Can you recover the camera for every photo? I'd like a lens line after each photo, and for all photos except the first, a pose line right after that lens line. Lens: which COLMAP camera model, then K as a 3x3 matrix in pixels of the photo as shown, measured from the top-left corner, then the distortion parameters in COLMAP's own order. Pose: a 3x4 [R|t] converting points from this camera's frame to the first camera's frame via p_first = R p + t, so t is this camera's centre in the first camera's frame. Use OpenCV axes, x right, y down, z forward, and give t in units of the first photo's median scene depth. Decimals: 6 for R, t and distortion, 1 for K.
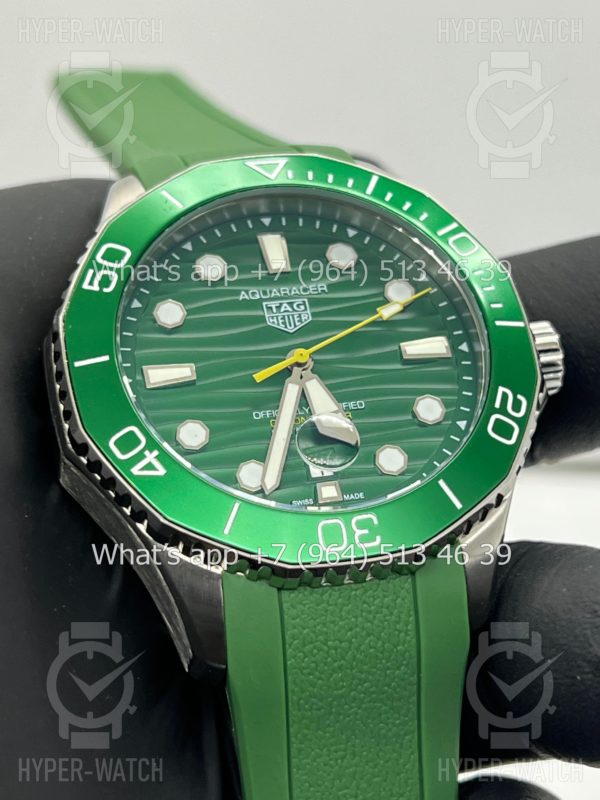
lens RADIAL K [[1900.9, 0, 296.3], [0, 1900.9, 399.4], [0, 0, 1]] dist [0.274763, 0.000000]
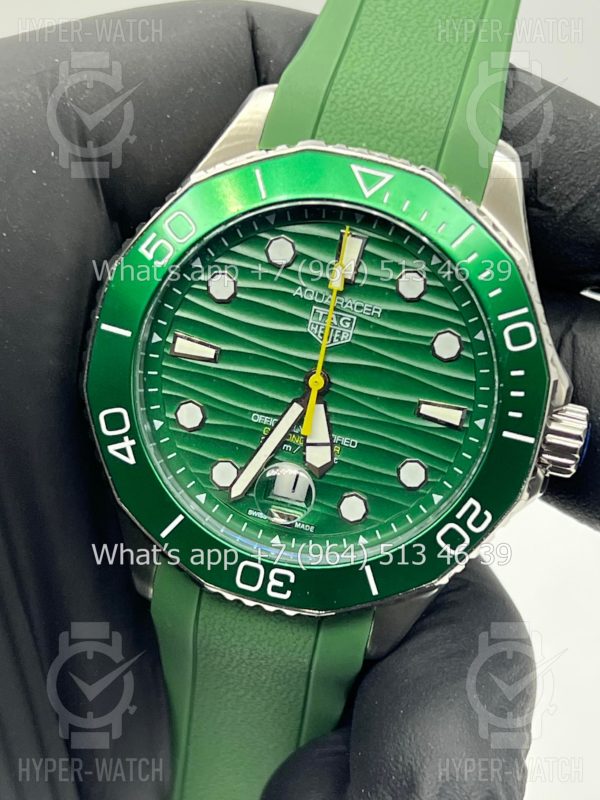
lens RADIAL K [[1900.9, 0, 300.0], [0, 1900.9, 405.1], [0, 0, 1]] dist [0.274763, 0.000000]
pose [[0.878062, 0.442833, -0.181402, 0.189894], [-0.263876, 0.764269, 0.588441, -0.625978], [0.399220, -0.468820, 0.787928, 0.177390]]
